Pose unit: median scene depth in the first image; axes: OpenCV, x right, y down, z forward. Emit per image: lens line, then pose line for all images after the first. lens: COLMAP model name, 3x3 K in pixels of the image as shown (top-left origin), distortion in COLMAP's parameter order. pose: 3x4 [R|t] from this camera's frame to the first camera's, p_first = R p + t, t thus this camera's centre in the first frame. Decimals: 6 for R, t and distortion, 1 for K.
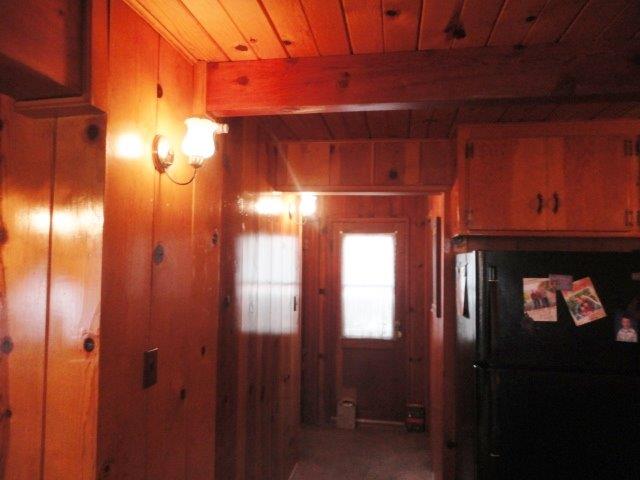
lens RADIAL K [[470.6, 0, 318.6], [0, 470.6, 236.3], [0, 0, 1]] dist [-0.020914, 0.030639]
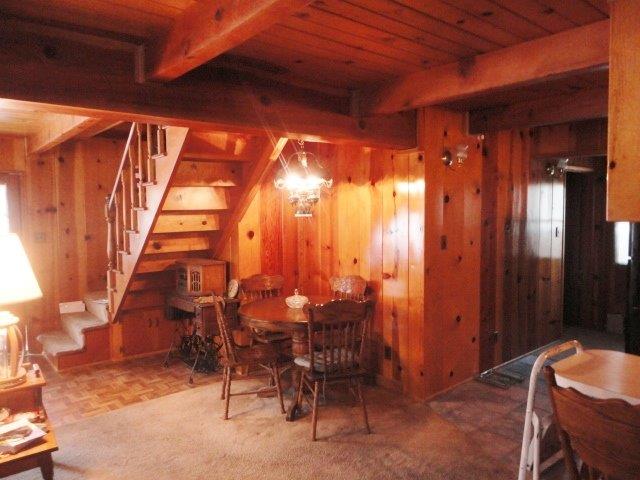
lens RADIAL K [[470.6, 0, 319.4], [0, 470.6, 238.5], [0, 0, 1]] dist [-0.020914, 0.030639]
pose [[0.765552, 0.023496, -0.642945, 0.622089], [0.045350, 0.994876, 0.090356, -0.008984], [0.641774, -0.098329, 0.760564, -1.124407]]
